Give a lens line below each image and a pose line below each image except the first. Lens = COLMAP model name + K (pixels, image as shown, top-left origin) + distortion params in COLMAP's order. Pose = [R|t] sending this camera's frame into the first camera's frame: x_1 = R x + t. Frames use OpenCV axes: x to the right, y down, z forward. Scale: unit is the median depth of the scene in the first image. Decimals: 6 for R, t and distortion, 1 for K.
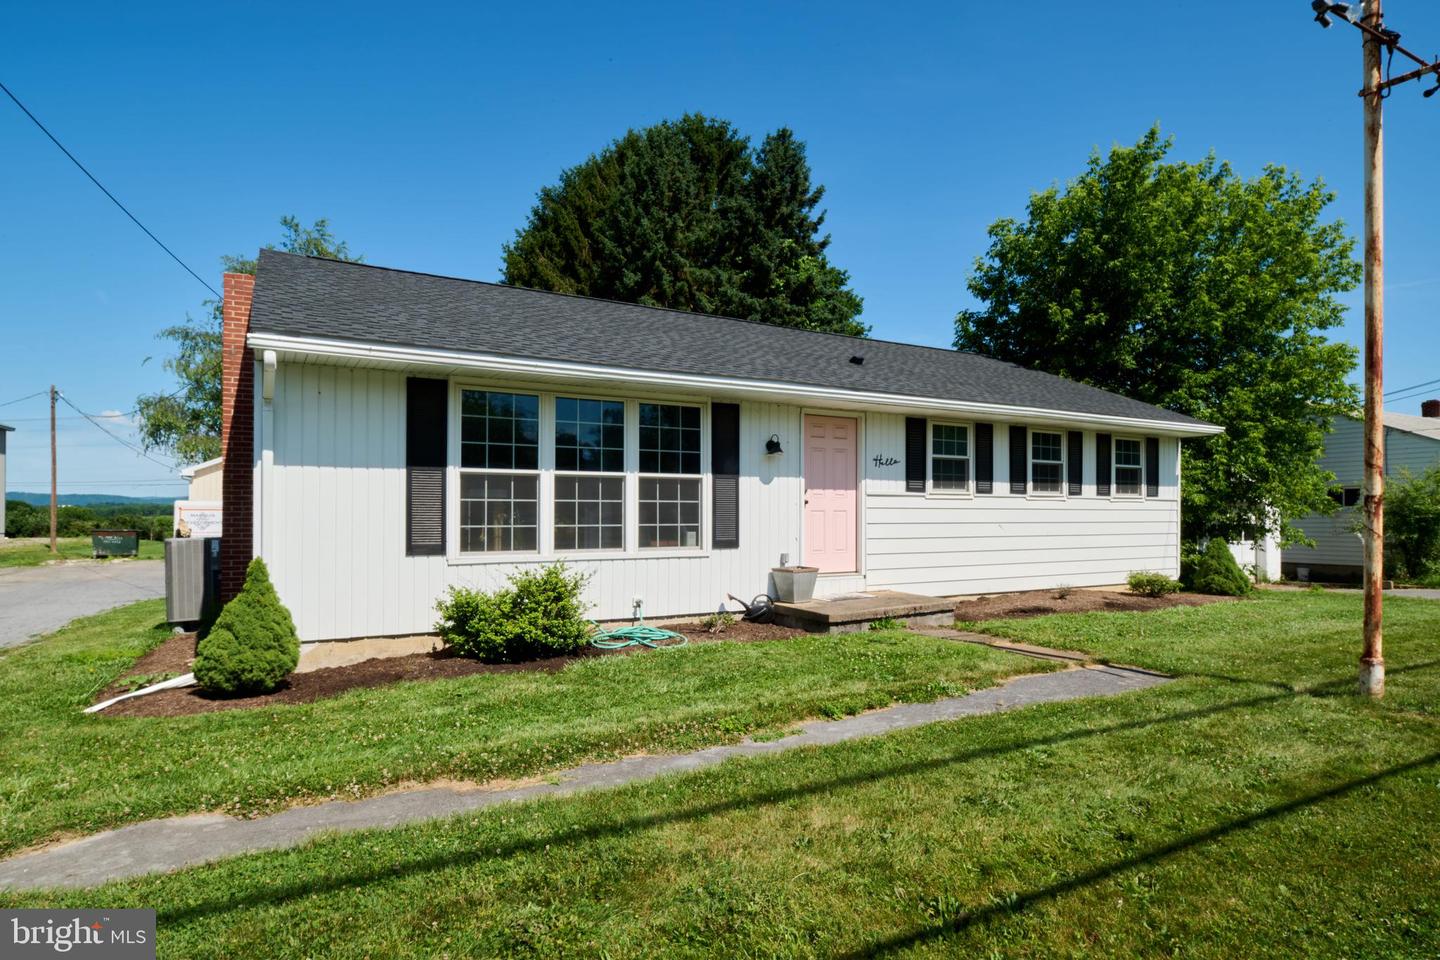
lens RADIAL K [[791.2, 0, 725.4], [0, 791.2, 511.9], [0, 0, 1]] dist [-0.003456, -0.000694]
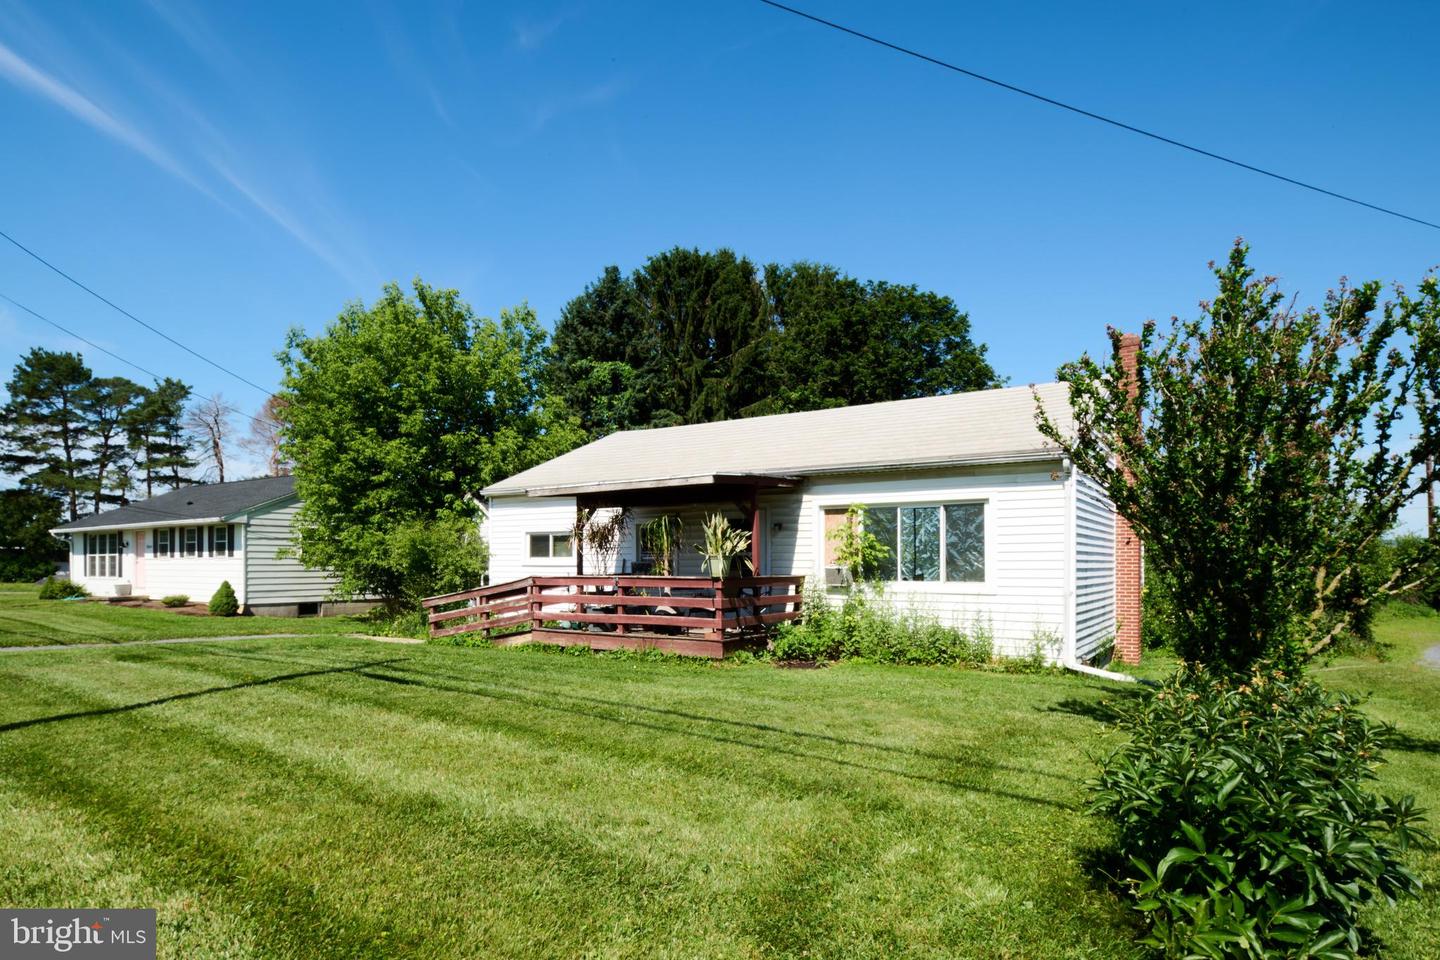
lens RADIAL K [[785.2, 0, 726.1], [0, 785.2, 565.0], [0, 0, 1]] dist [-0.015498, -0.001260]
pose [[0.456404, 0.000973, -0.889772, 3.081309], [0.004350, 0.999985, 0.003325, -0.001790], [0.889762, -0.005388, 0.456393, 1.381001]]
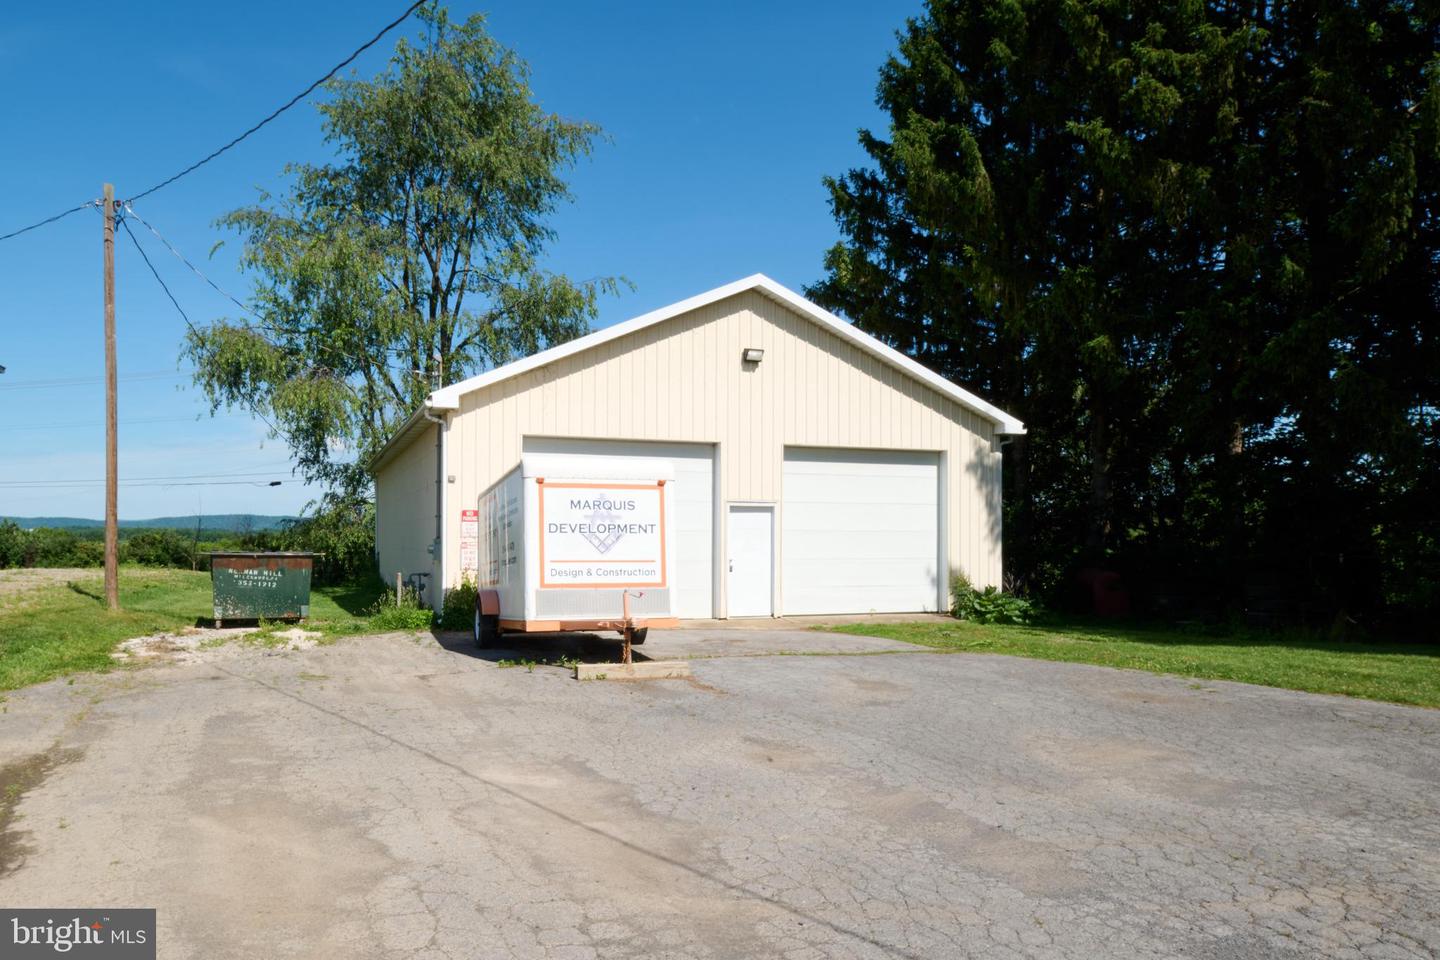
lens RADIAL K [[931.0, 0, 613.6], [0, 931.0, 548.4], [0, 0, 1]] dist [-0.000607, -0.001336]
pose [[0.990409, -0.000432, -0.138164, -1.583776], [0.002534, 0.999884, 0.015042, 0.041620], [0.138141, -0.015248, 0.990295, 1.681962]]
